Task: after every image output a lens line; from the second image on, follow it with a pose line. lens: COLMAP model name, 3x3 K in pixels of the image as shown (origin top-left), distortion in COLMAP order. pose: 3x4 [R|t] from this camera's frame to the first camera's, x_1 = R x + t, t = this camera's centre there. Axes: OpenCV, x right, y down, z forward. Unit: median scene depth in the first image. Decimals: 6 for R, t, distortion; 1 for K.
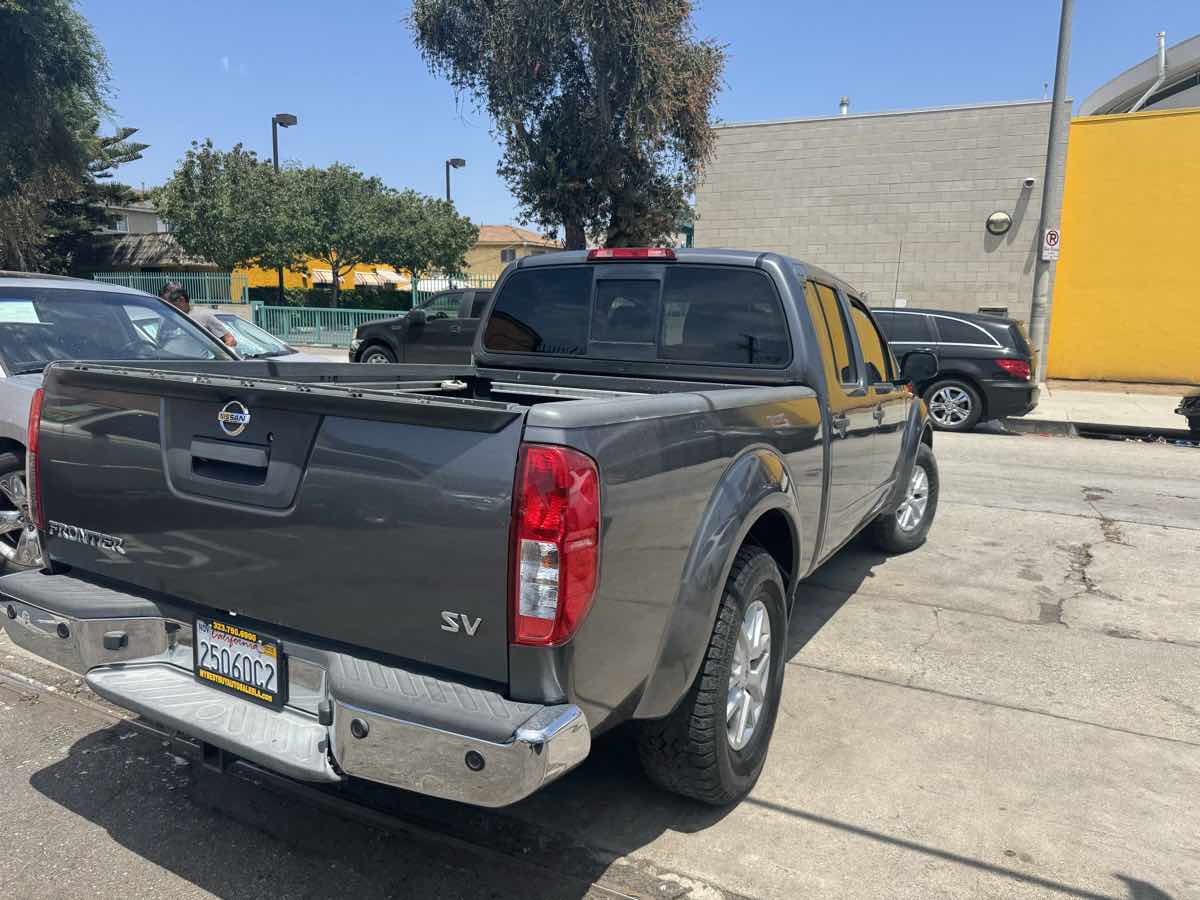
lens RADIAL K [[852.0, 0, 597.4], [0, 852.0, 452.2], [0, 0, 1]] dist [0.021416, -0.027699]
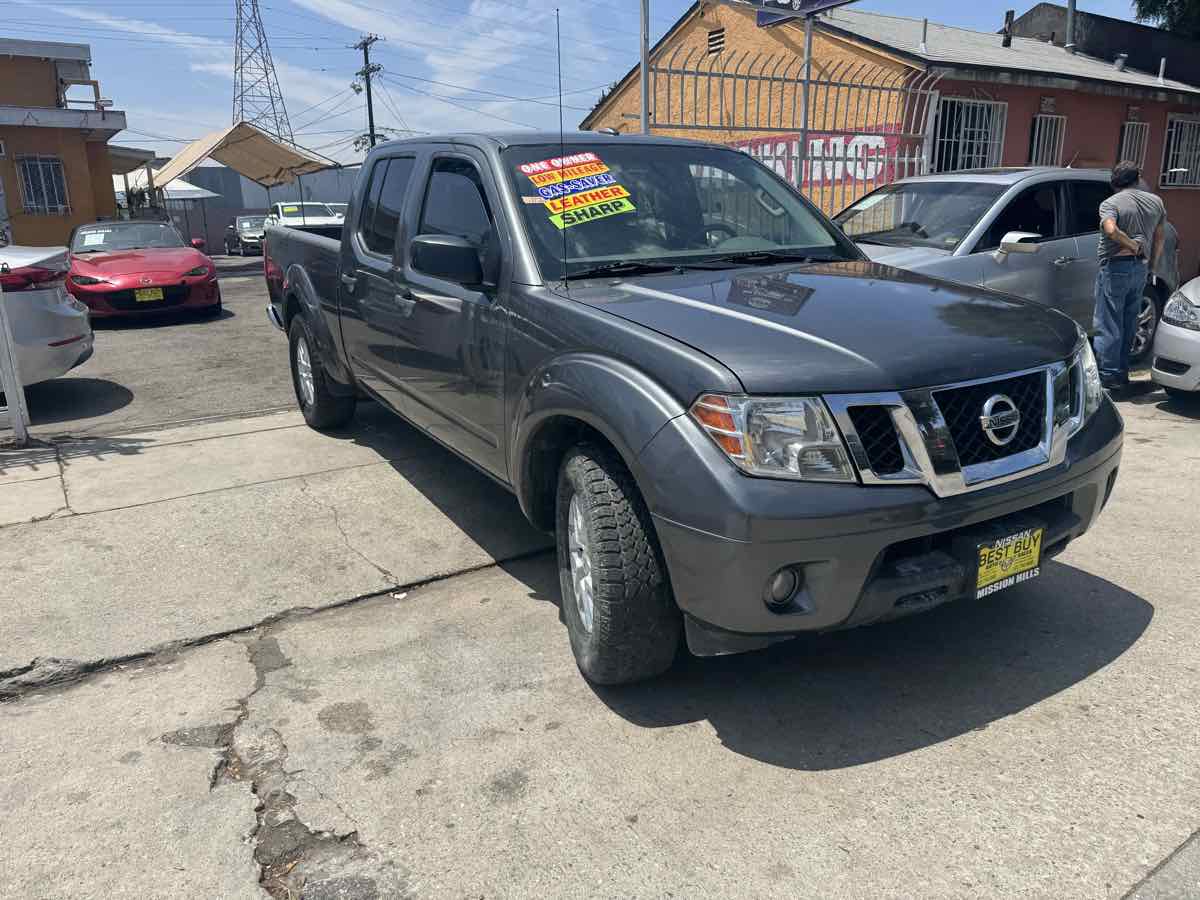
lens RADIAL K [[854.6, 0, 603.2], [0, 854.6, 452.0], [0, 0, 1]] dist [0.006447, -0.009270]
pose [[-0.506206, 0.222952, -0.833096, 0.404549], [-0.132102, 0.934560, 0.330374, -0.087817], [0.852235, 0.277291, -0.443627, 0.654631]]
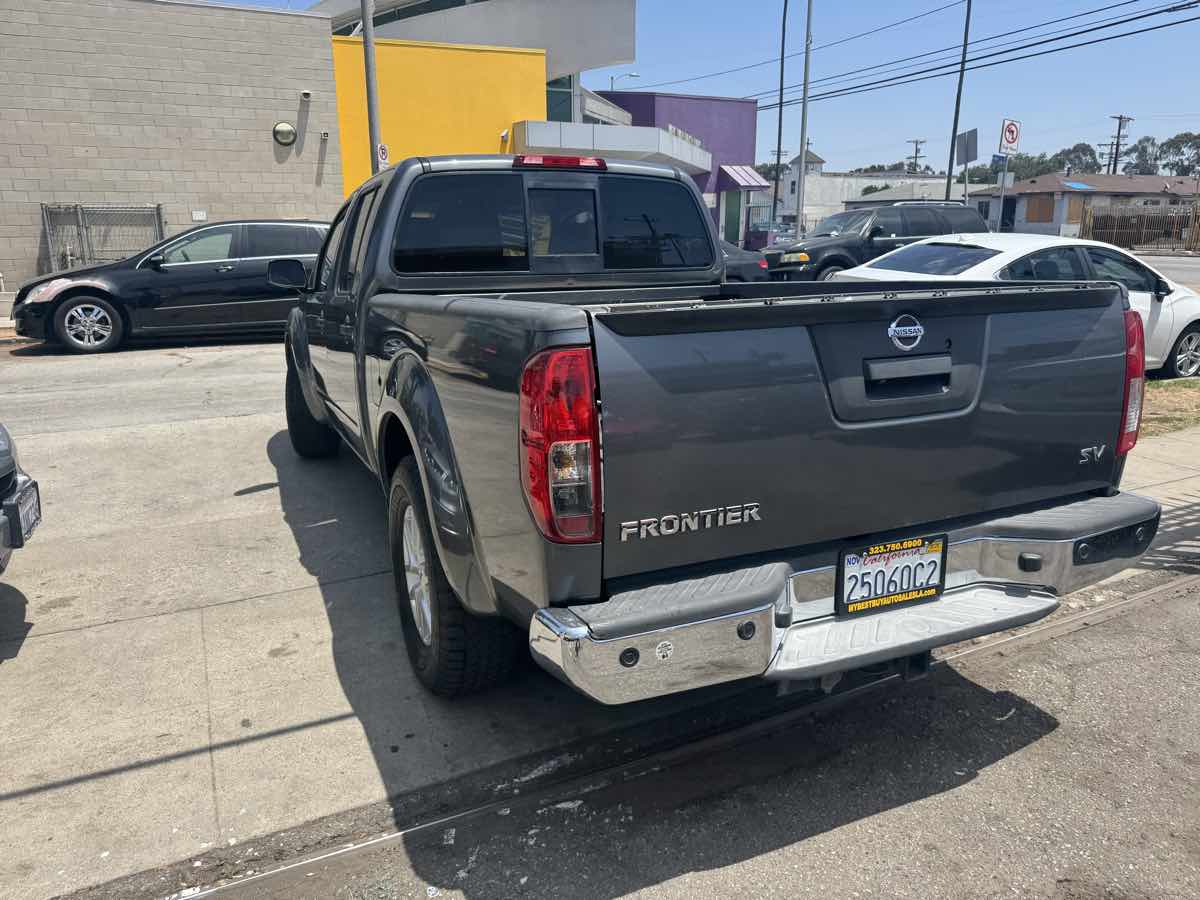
lens RADIAL K [[866.6, 0, 606.6], [0, 866.6, 438.8], [0, 0, 1]] dist [0.007539, -0.009675]
pose [[0.603664, -0.210995, 0.768812, -0.262681], [0.149277, 0.977202, 0.150976, -0.022330], [-0.783139, 0.023627, 0.621398, 0.119824]]
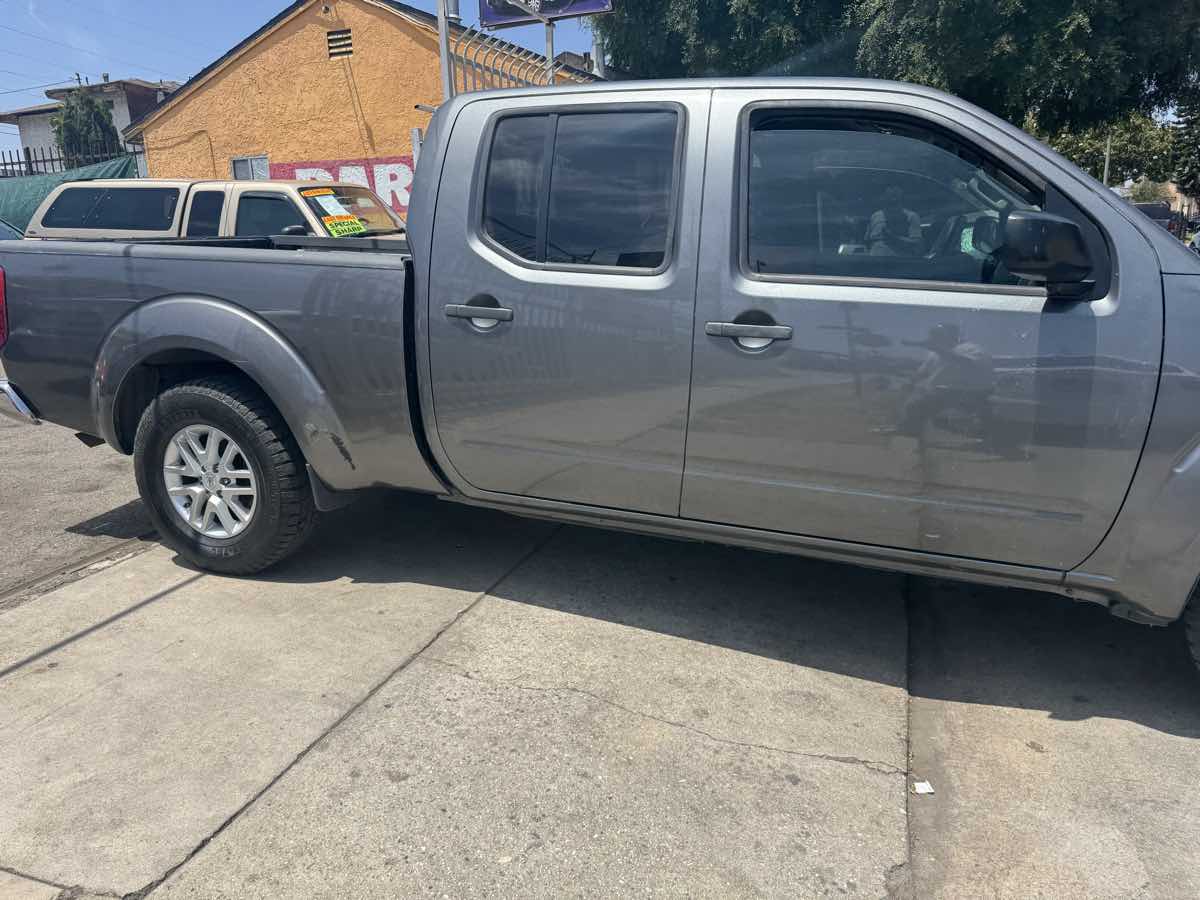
lens RADIAL K [[856.1, 0, 579.7], [0, 856.1, 451.6], [0, 0, 1]] dist [0.005387, -0.007082]
pose [[0.113197, 0.218009, -0.969360, 0.357040], [-0.135887, 0.969860, 0.202253, -0.026732], [0.984236, 0.108829, 0.139410, 0.335812]]
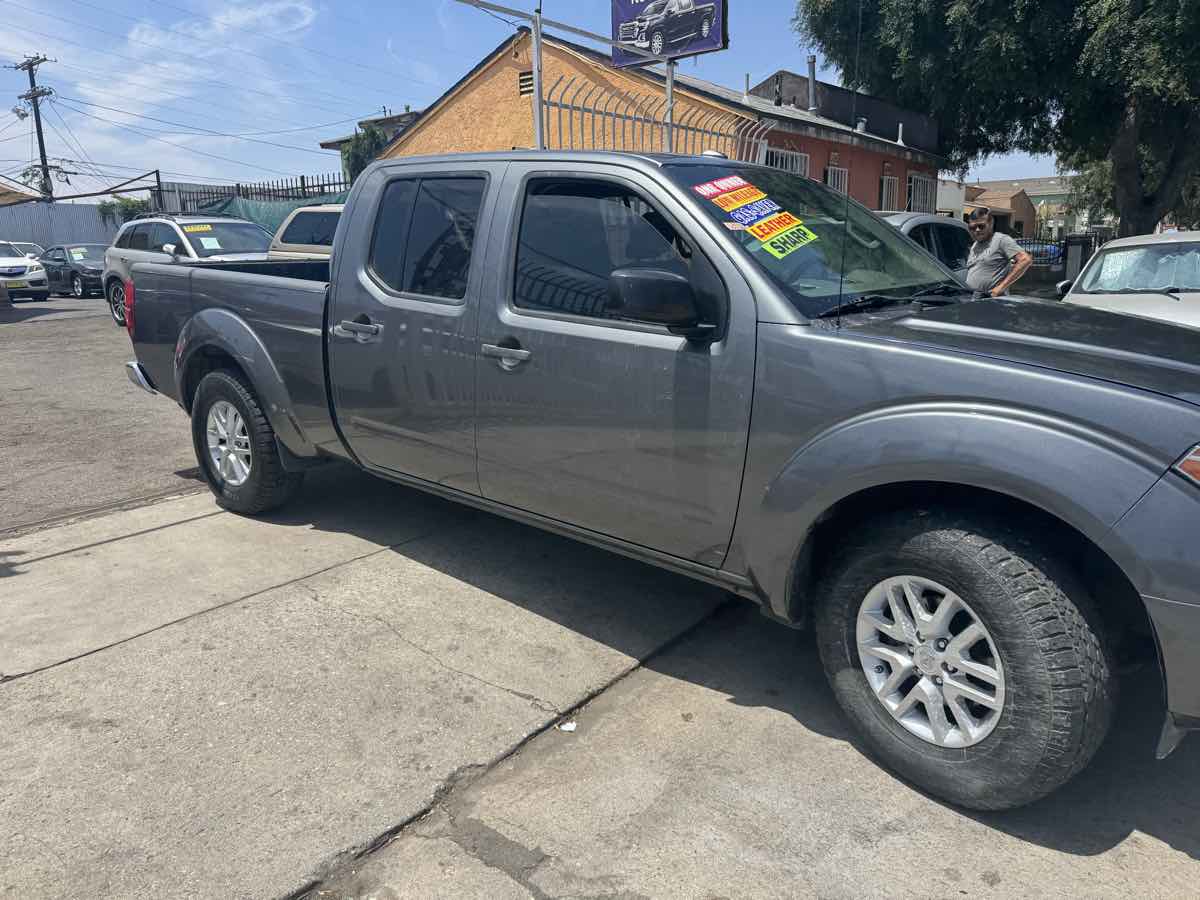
lens RADIAL K [[848.5, 0, 583.6], [0, 848.5, 444.5], [0, 0, 1]] dist [0.010658, -0.011018]
pose [[-0.206194, 0.200355, -0.957780, 0.409363], [-0.150544, 0.960664, 0.233367, -0.058734], [0.966861, 0.192307, -0.167921, 0.487512]]
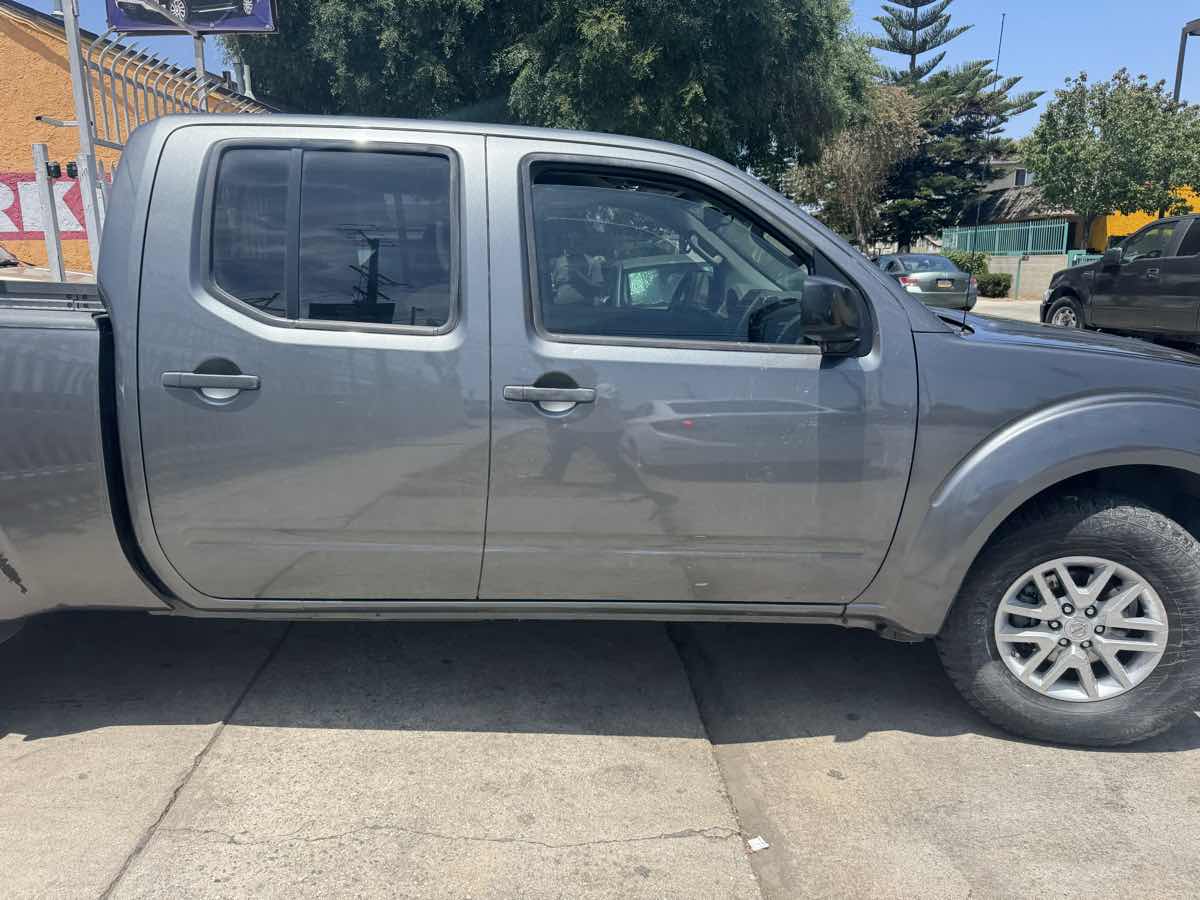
lens RADIAL K [[866.6, 0, 606.6], [0, 866.6, 438.8], [0, 0, 1]] dist [0.007539, -0.009675]
pose [[0.512207, 0.145105, -0.846515, 0.326802], [-0.121046, 0.987983, 0.096112, -0.029340], [0.850289, 0.053238, 0.523616, 0.309641]]
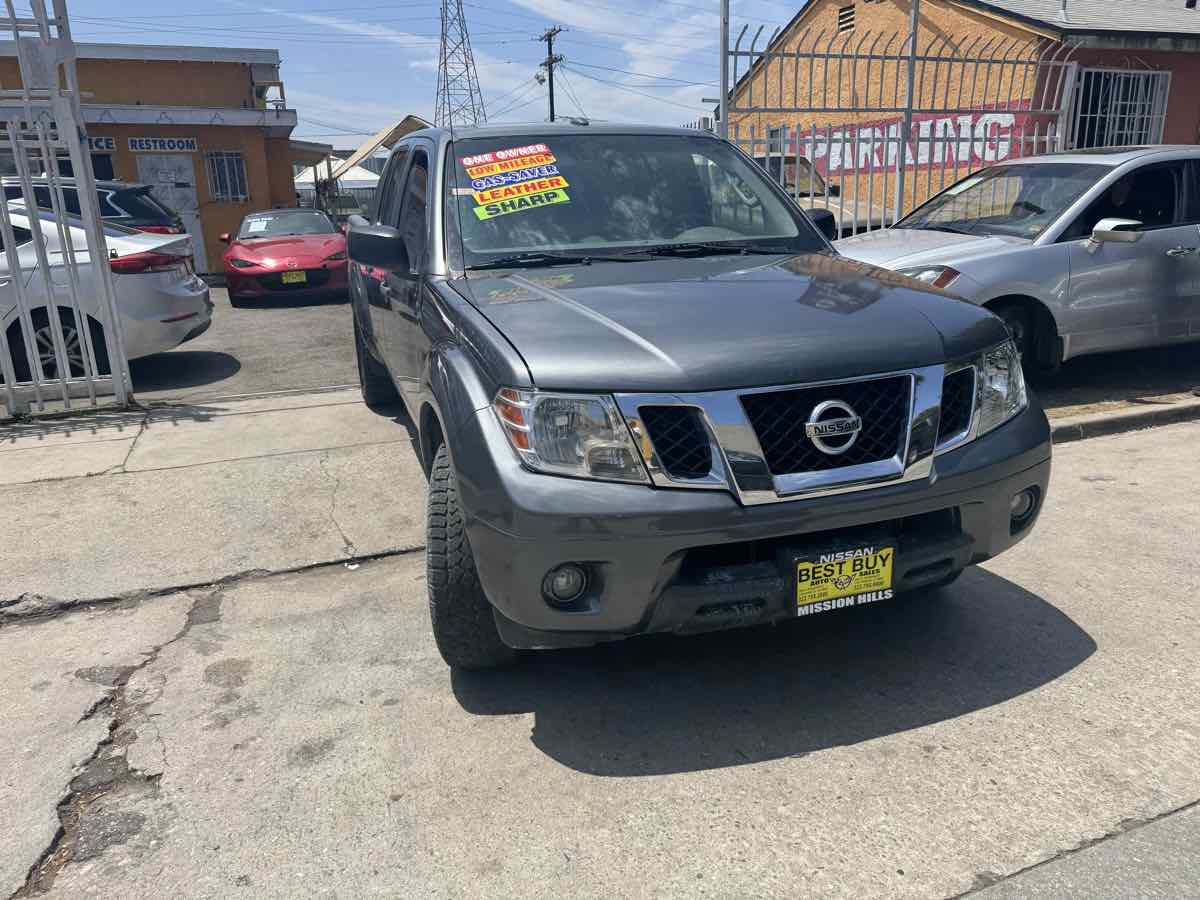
lens RADIAL K [[855.4, 0, 598.8], [0, 855.4, 438.2], [0, 0, 1]] dist [0.003158, -0.004899]
pose [[-0.680251, 0.194080, -0.706818, 0.350560], [-0.106594, 0.927863, 0.357362, -0.101254], [0.725187, 0.318438, -0.610492, 0.727353]]
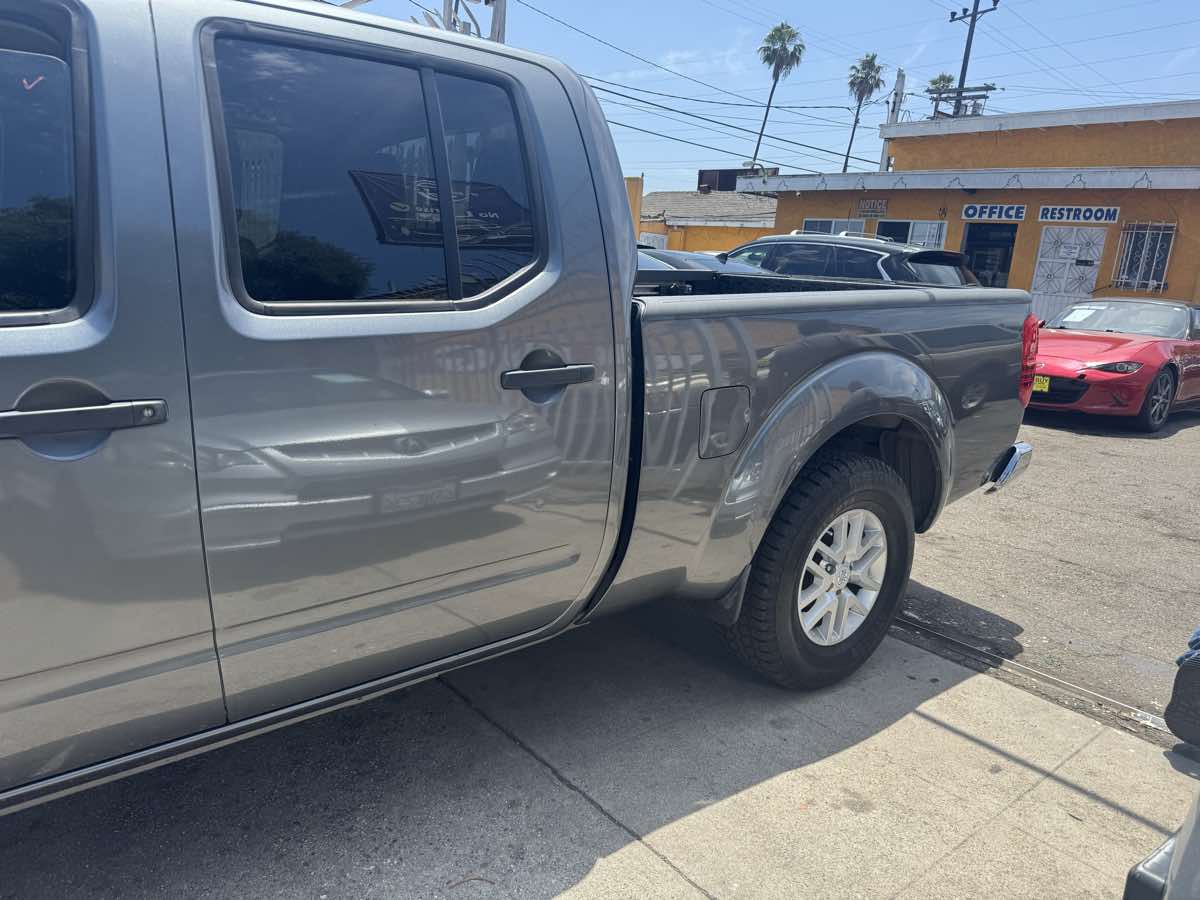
lens RADIAL K [[856.1, 0, 579.7], [0, 856.1, 451.6], [0, 0, 1]] dist [0.005387, -0.007082]
pose [[-0.910385, -0.175029, 0.374919, -0.118717], [-0.027326, 0.929577, 0.367614, -0.080017], [-0.412859, 0.324425, -0.851056, 0.576288]]
